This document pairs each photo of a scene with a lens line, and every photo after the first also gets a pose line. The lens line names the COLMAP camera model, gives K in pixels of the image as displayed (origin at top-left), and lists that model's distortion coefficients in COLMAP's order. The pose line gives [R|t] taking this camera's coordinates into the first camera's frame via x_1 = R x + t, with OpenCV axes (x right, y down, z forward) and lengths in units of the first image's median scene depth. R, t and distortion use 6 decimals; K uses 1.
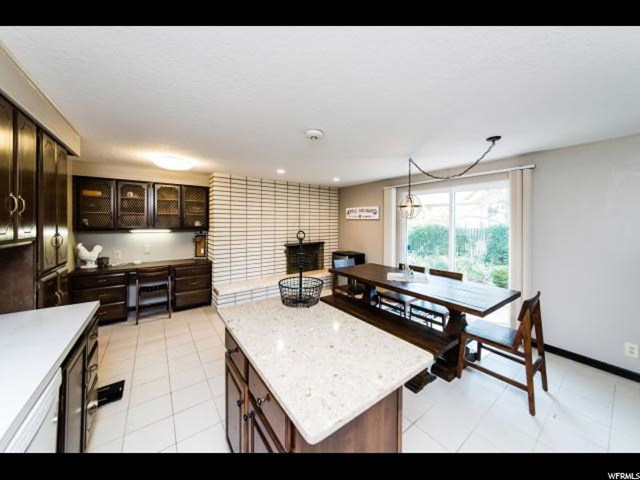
lens RADIAL K [[237.6, 0, 320.9], [0, 237.6, 219.4], [0, 0, 1]] dist [-0.000200, -0.000037]
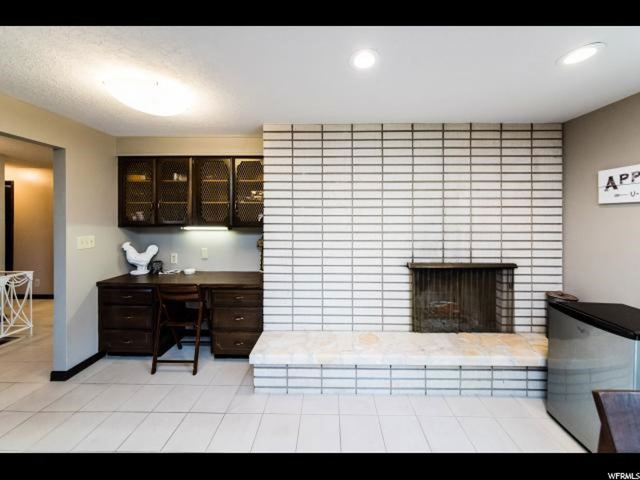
lens RADIAL K [[237.6, 0, 320.9], [0, 237.6, 219.4], [0, 0, 1]] dist [-0.000200, -0.000037]
pose [[0.815589, -0.001200, -0.578630, -0.025409], [0.007970, 0.999926, 0.009160, 0.017314], [0.578577, -0.012083, 0.815539, 0.579424]]
